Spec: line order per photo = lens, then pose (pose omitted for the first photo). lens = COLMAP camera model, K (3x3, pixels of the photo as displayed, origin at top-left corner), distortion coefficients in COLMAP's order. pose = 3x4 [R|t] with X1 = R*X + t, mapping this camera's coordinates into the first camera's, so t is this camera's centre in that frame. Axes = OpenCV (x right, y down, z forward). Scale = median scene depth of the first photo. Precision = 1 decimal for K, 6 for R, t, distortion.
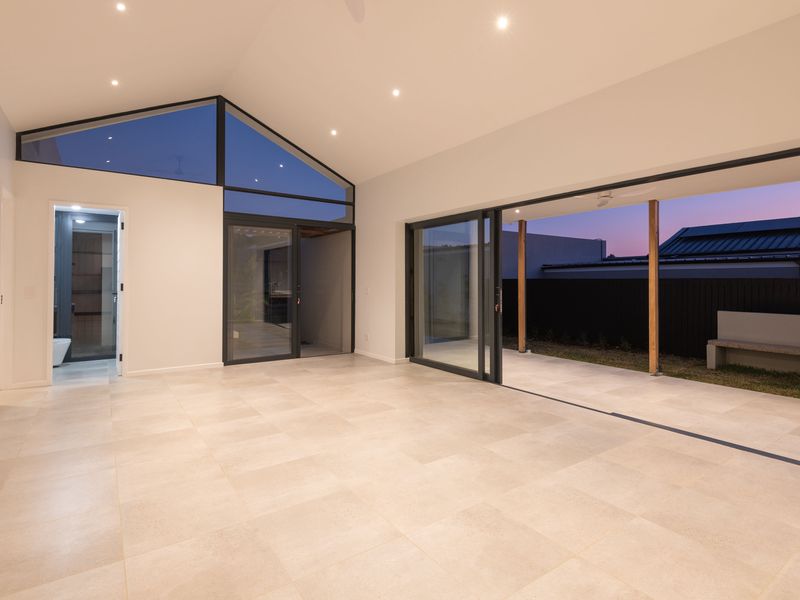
lens RADIAL K [[424.7, 0, 403.2], [0, 424.7, 276.6], [0, 0, 1]] dist [0.027572, -0.000993]
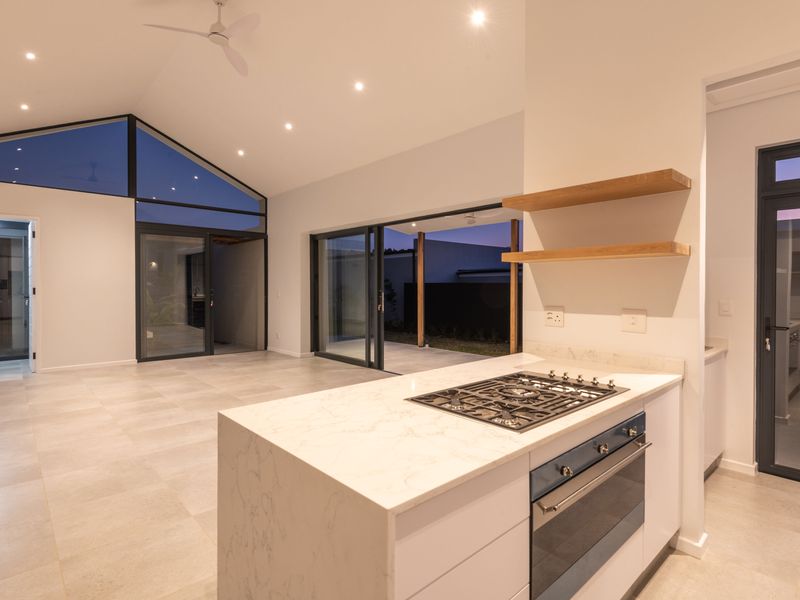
lens RADIAL K [[416.5, 0, 404.9], [0, 416.5, 290.3], [0, 0, 1]] dist [0.001149, -0.001416]
pose [[0.988811, -0.001571, 0.149163, 0.092748], [-0.001991, 0.999716, 0.023728, -0.003178], [-0.149158, -0.023759, 0.988528, -0.144769]]
